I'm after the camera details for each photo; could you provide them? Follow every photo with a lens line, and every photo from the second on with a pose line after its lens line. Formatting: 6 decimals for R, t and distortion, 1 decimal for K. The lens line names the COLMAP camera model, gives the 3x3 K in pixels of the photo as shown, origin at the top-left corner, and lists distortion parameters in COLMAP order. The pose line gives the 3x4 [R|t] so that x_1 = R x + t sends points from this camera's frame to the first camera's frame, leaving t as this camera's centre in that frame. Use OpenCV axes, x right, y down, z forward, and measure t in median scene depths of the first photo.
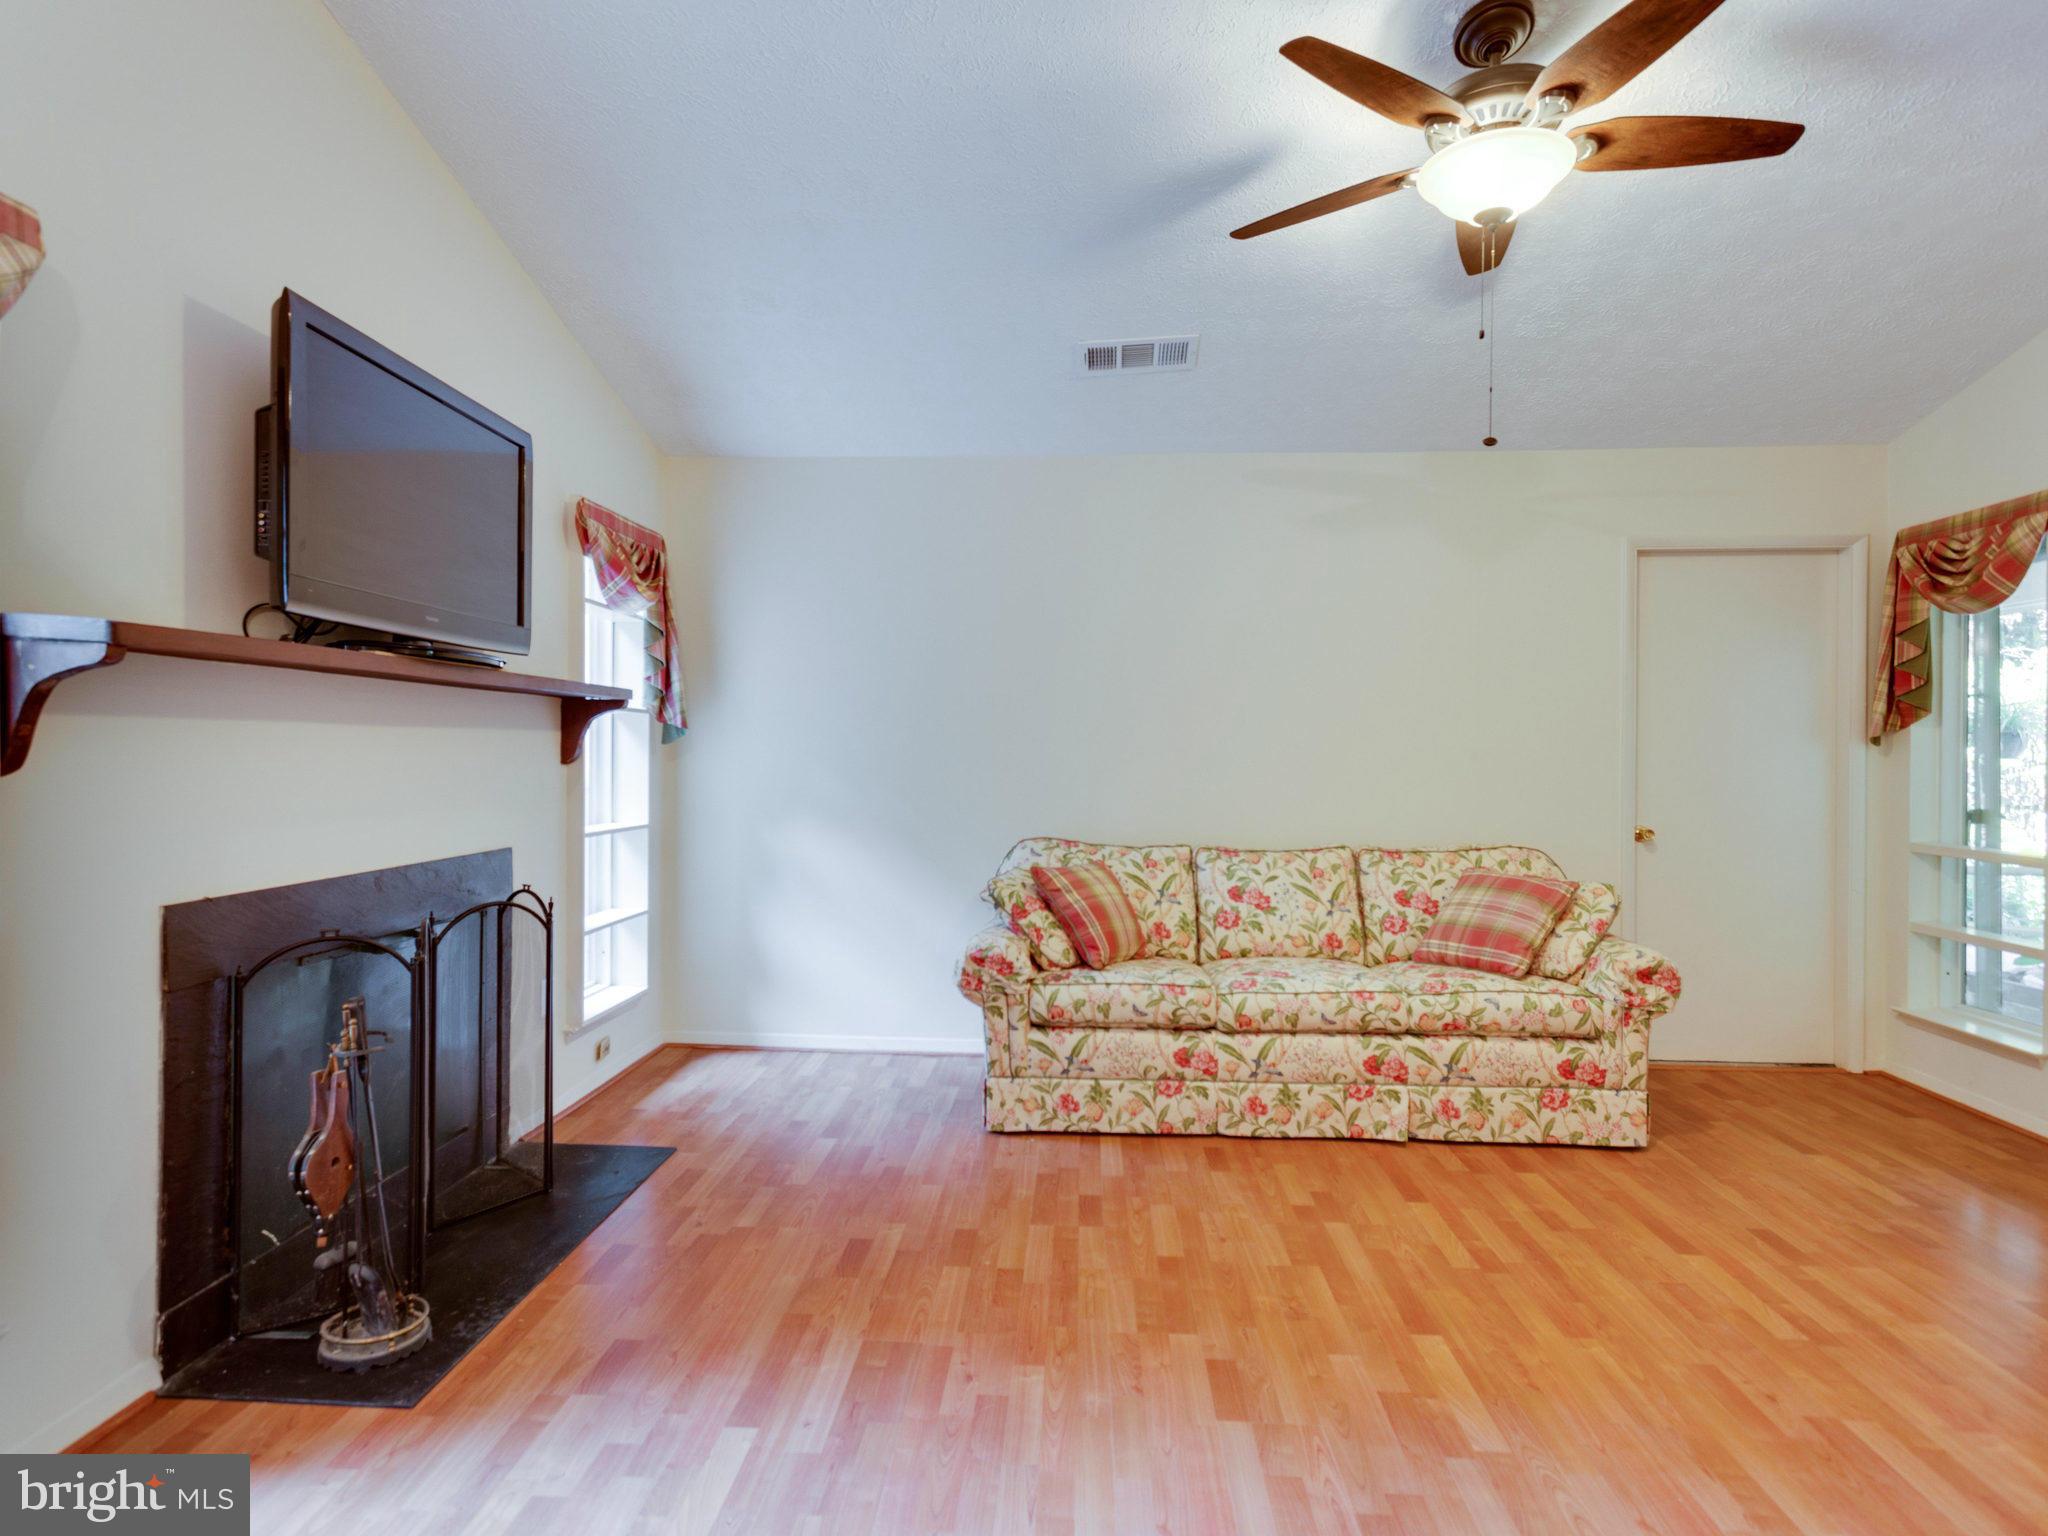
lens RADIAL K [[1108.9, 0, 1019.2], [0, 1108.9, 764.8], [0, 0, 1]] dist [0.007696, -0.000515]
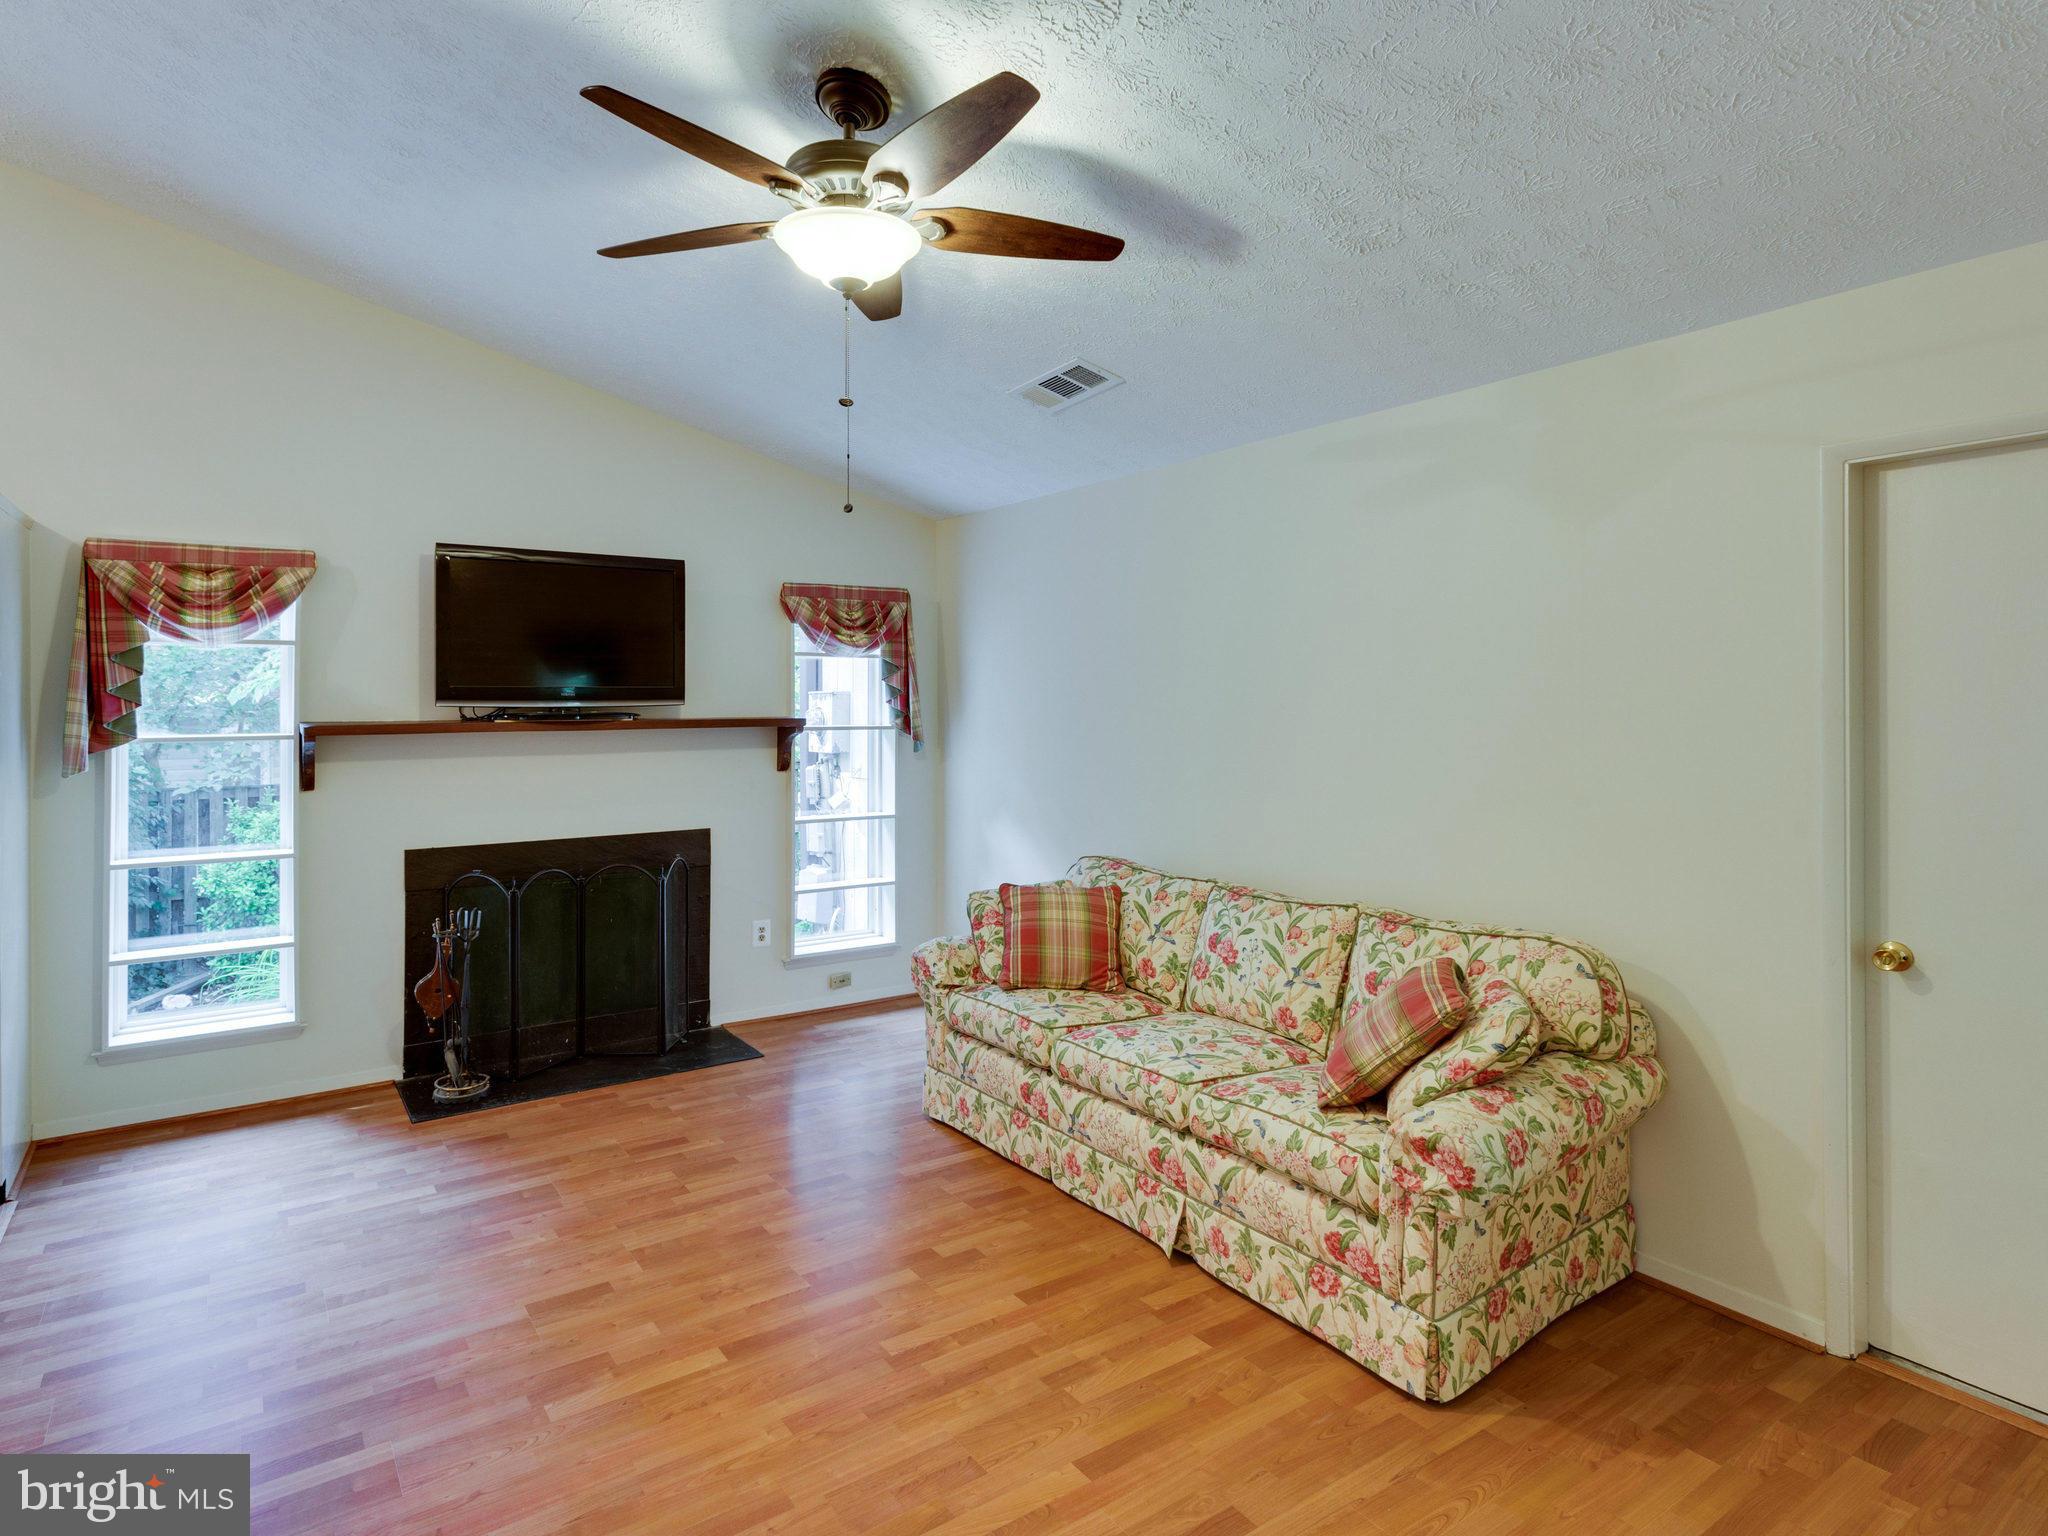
lens RADIAL K [[1108.9, 0, 944.4], [0, 1108.9, 706.5], [0, 0, 1]] dist [0.007696, -0.000515]
pose [[0.599815, -0.006722, -0.800110, 0.910978], [-0.000492, 0.999961, -0.008770, -0.076075], [0.800138, 0.005654, 0.599789, 0.339680]]
